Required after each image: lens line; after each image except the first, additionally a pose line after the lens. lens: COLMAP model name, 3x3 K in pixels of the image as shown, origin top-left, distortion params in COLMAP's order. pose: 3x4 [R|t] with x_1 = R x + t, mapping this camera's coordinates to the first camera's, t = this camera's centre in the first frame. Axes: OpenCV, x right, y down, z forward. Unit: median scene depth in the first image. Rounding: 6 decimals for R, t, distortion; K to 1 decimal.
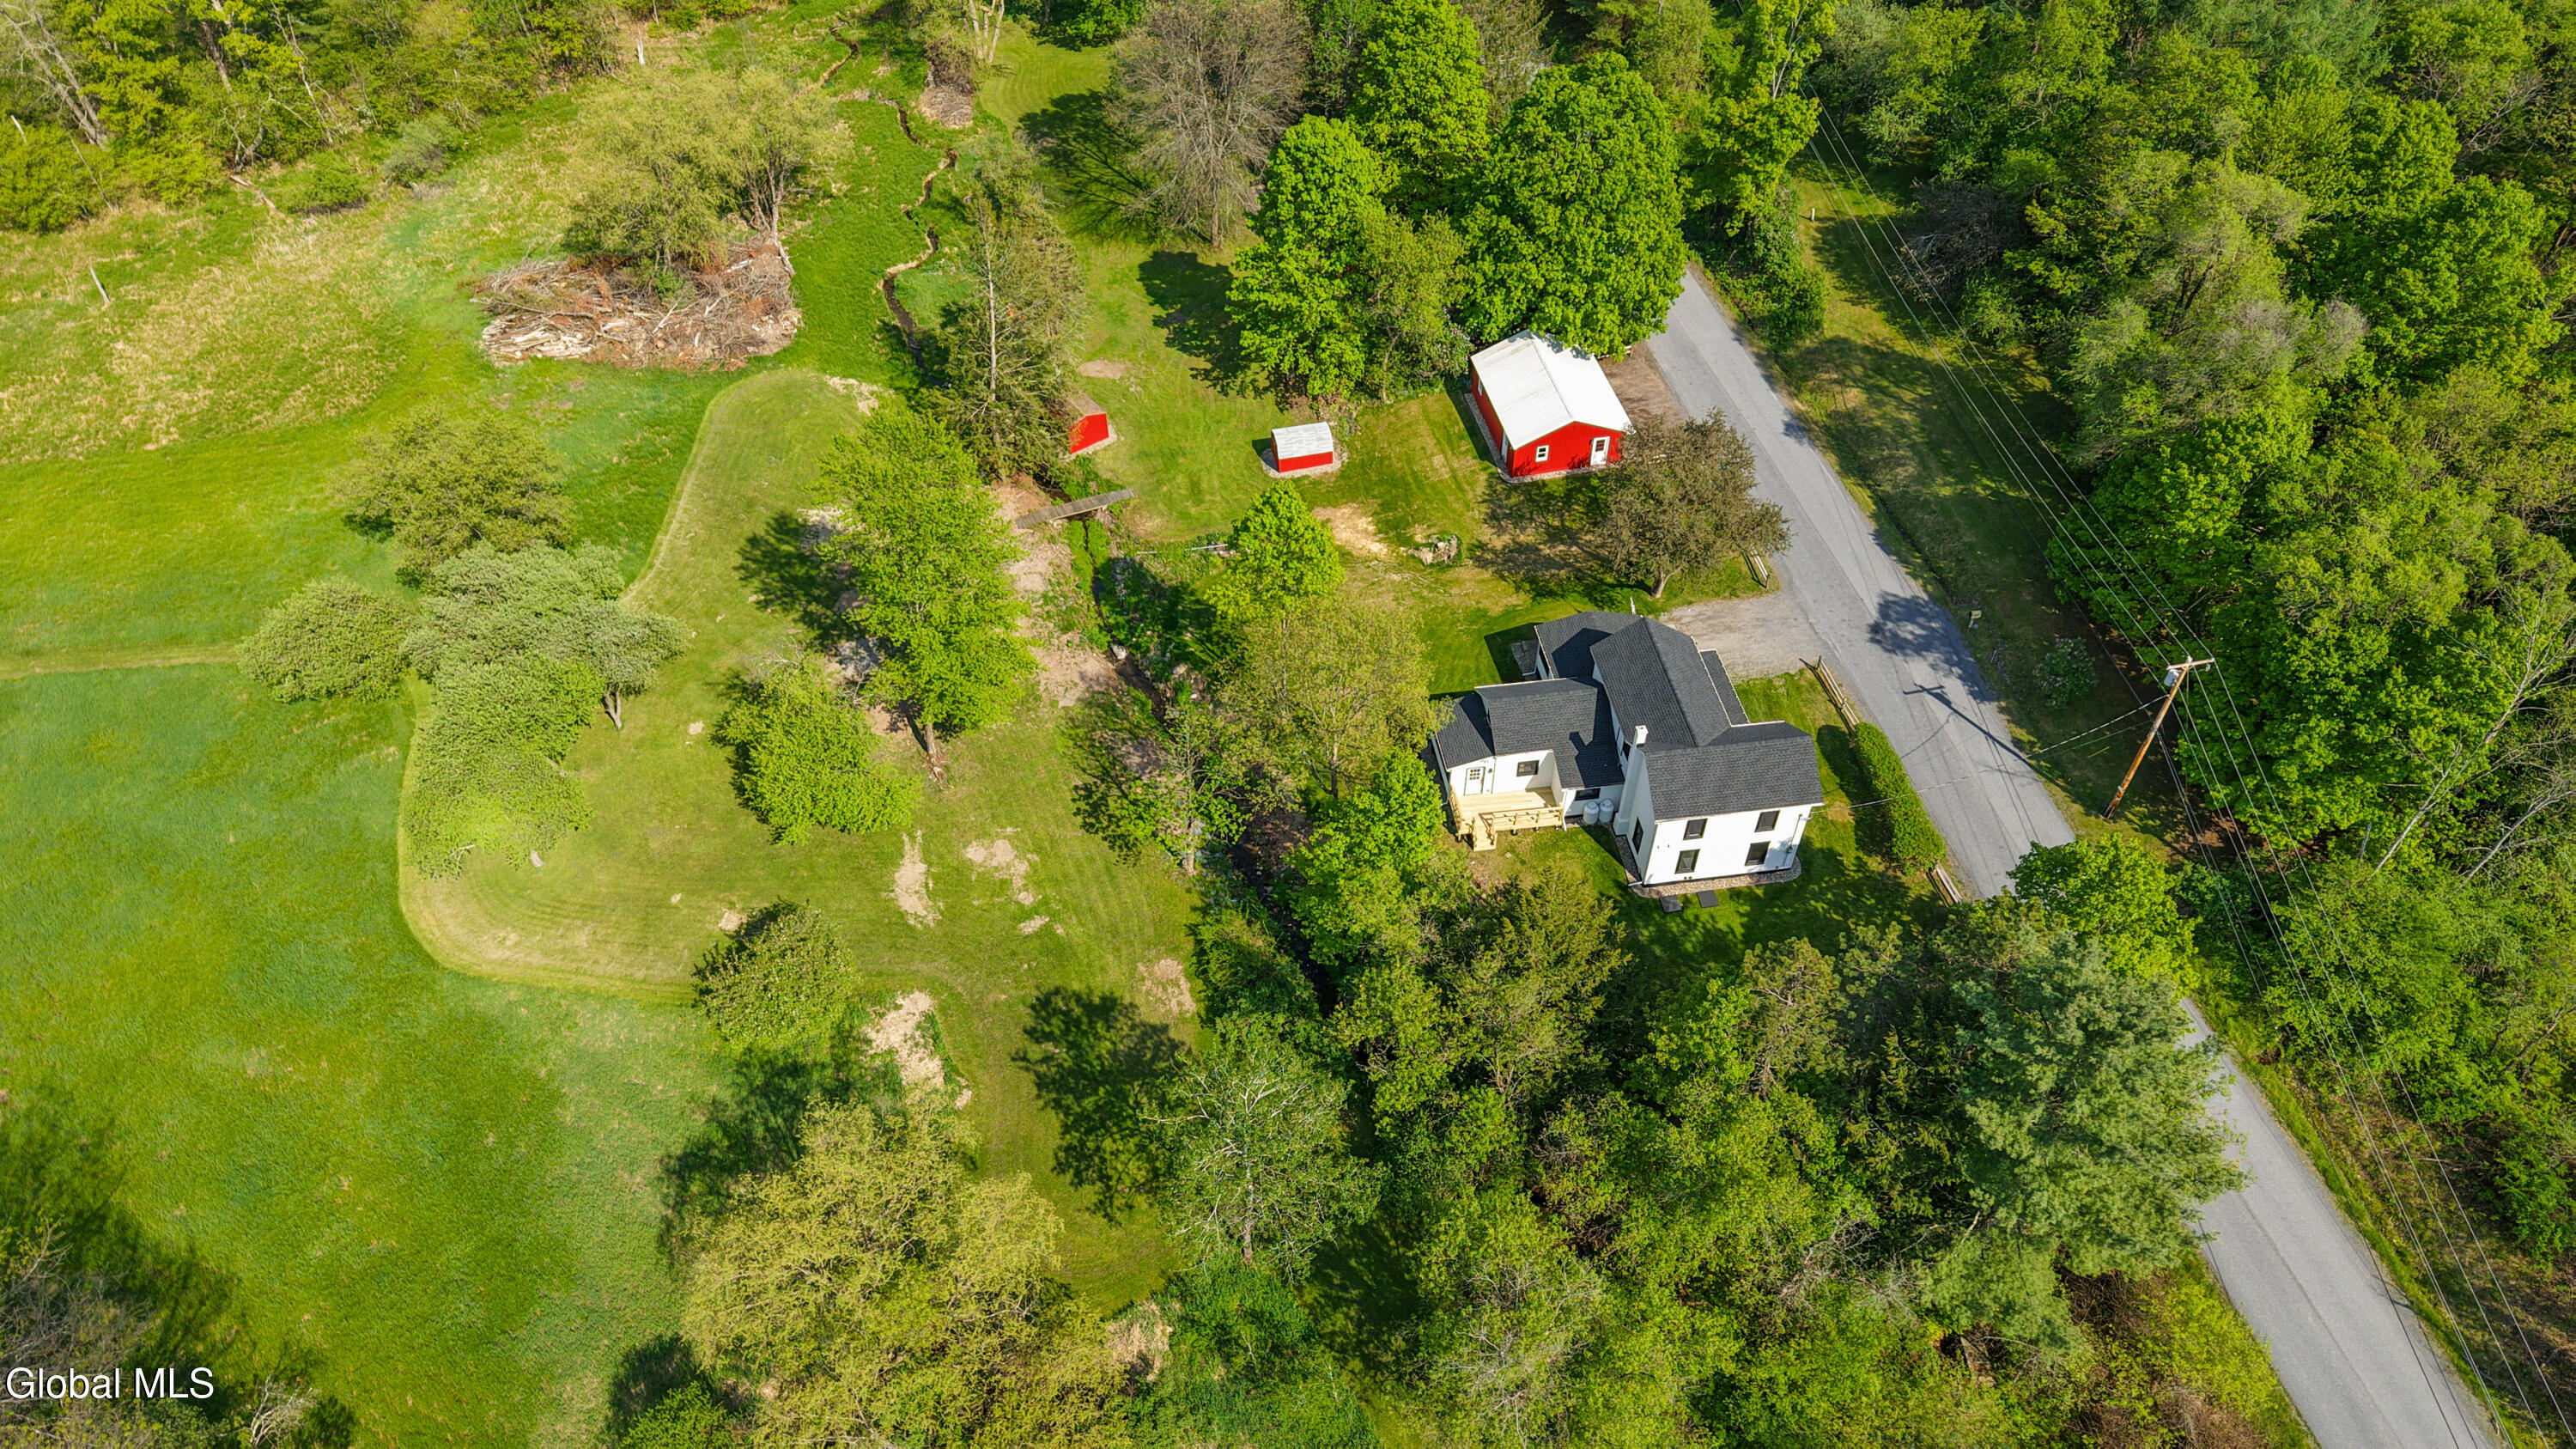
lens RADIAL K [[1750.0, 0, 1288.0], [0, 1750.0, 724.5], [0, 0, 1]] dist [0.035882, -0.050892]
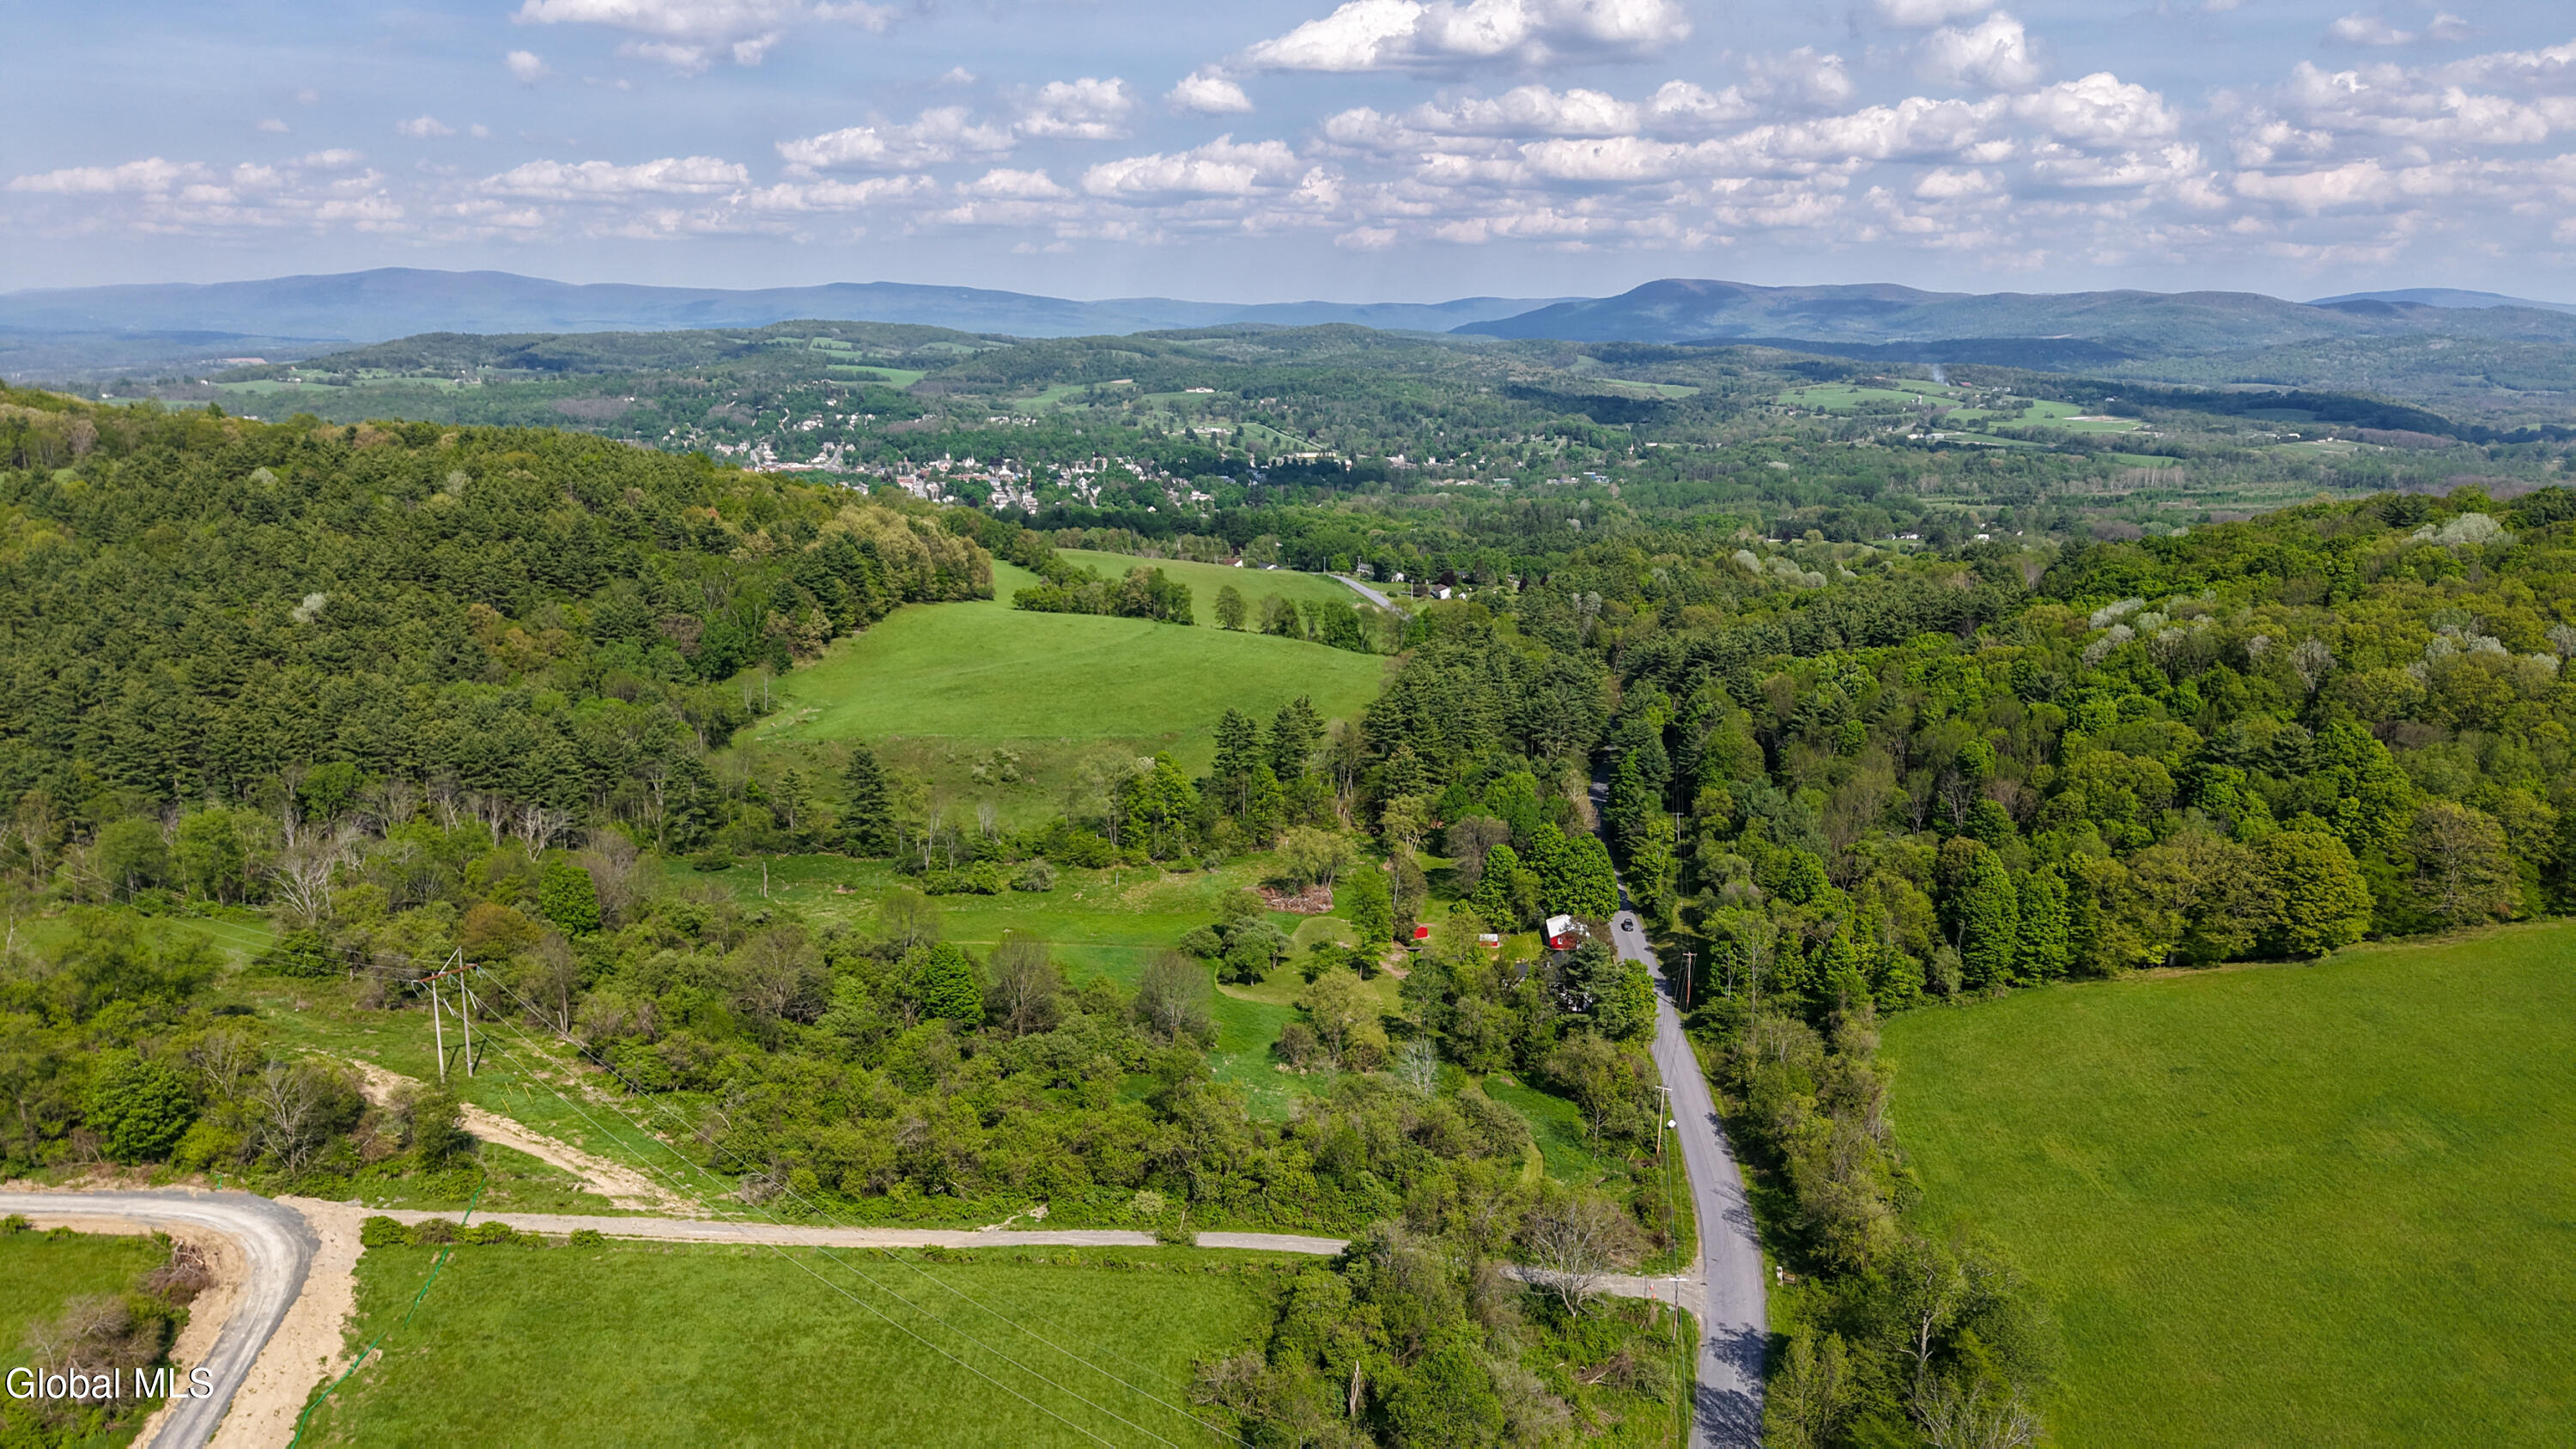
lens RADIAL K [[1750.0, 0, 1288.0], [0, 1750.0, 724.5], [0, 0, 1]] dist [0.035882, -0.050892]
pose [[0.965671, 0.060356, -0.252659, 0.427604], [-0.189296, 0.829581, -0.525322, 1.227382], [0.177895, 0.555115, 0.812527, -1.810209]]
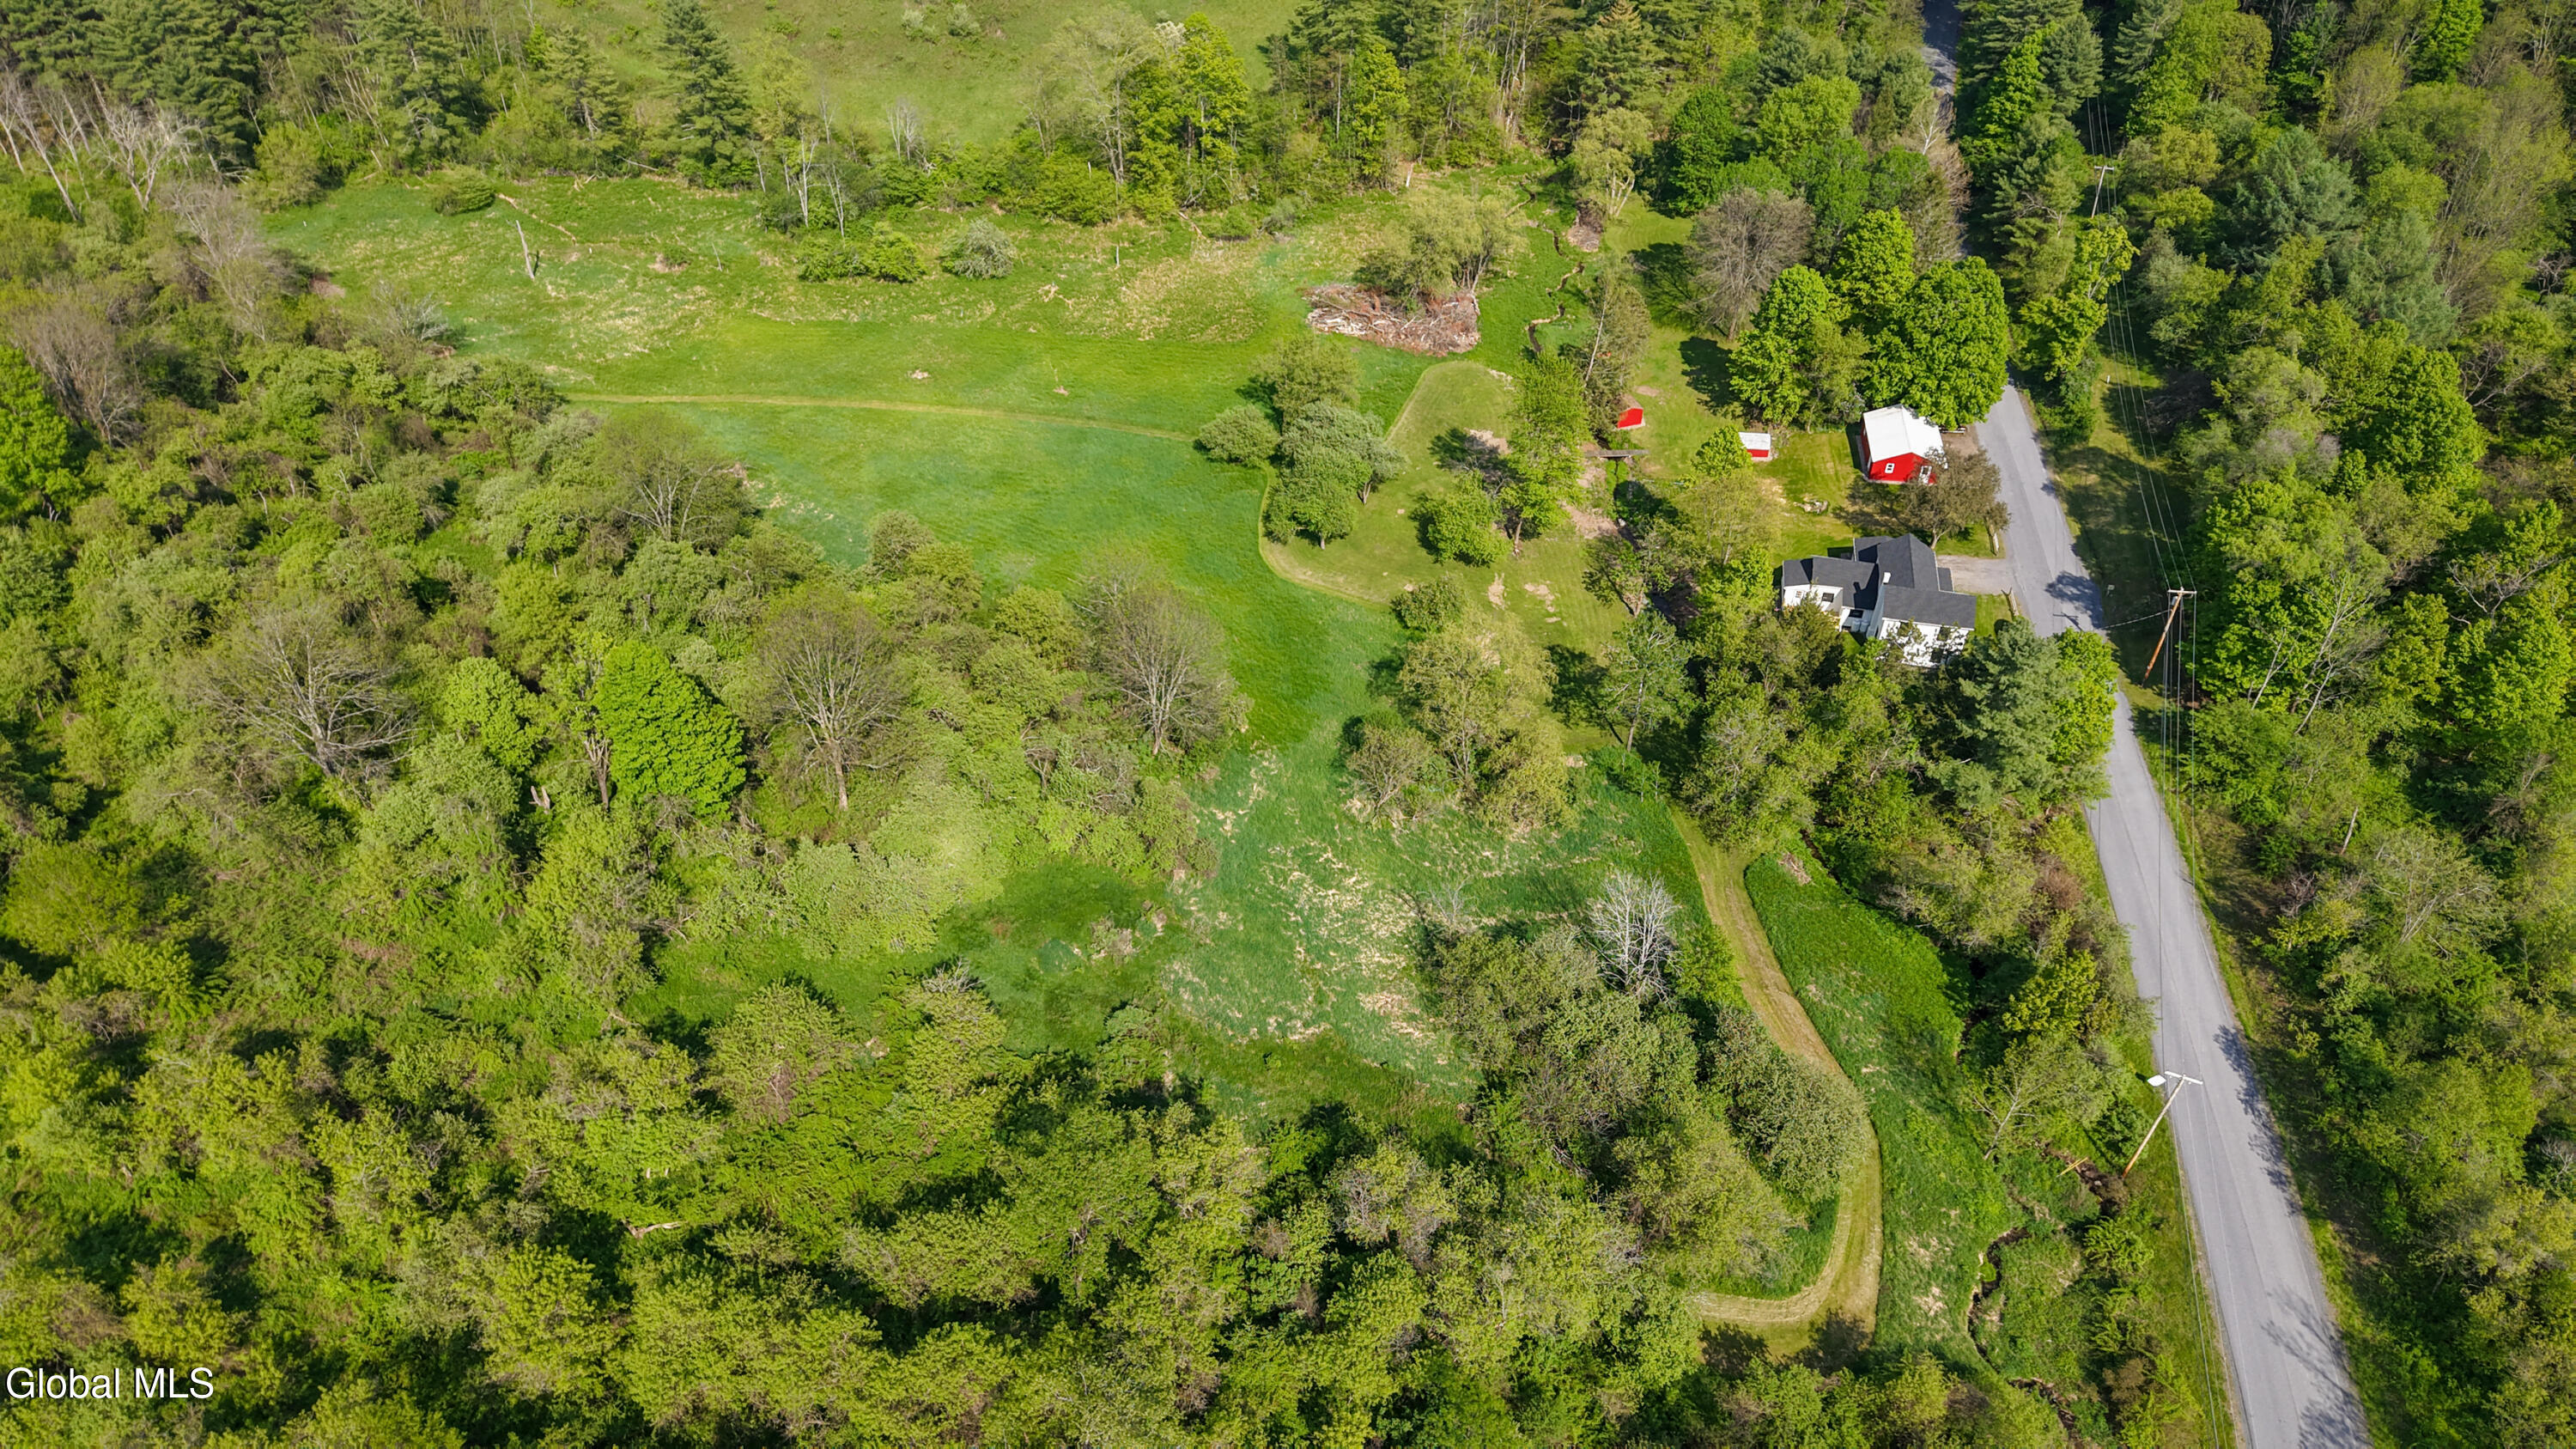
lens RADIAL K [[1733.1, 0, 1288.0], [0, 1733.1, 724.5], [0, 0, 1]] dist [0.003911, 0.002155]
pose [[0.941292, 0.224306, -0.252301, 0.069737], [-0.245614, 0.967750, -0.055973, 0.318765], [0.231610, 0.114655, 0.966029, -0.741670]]
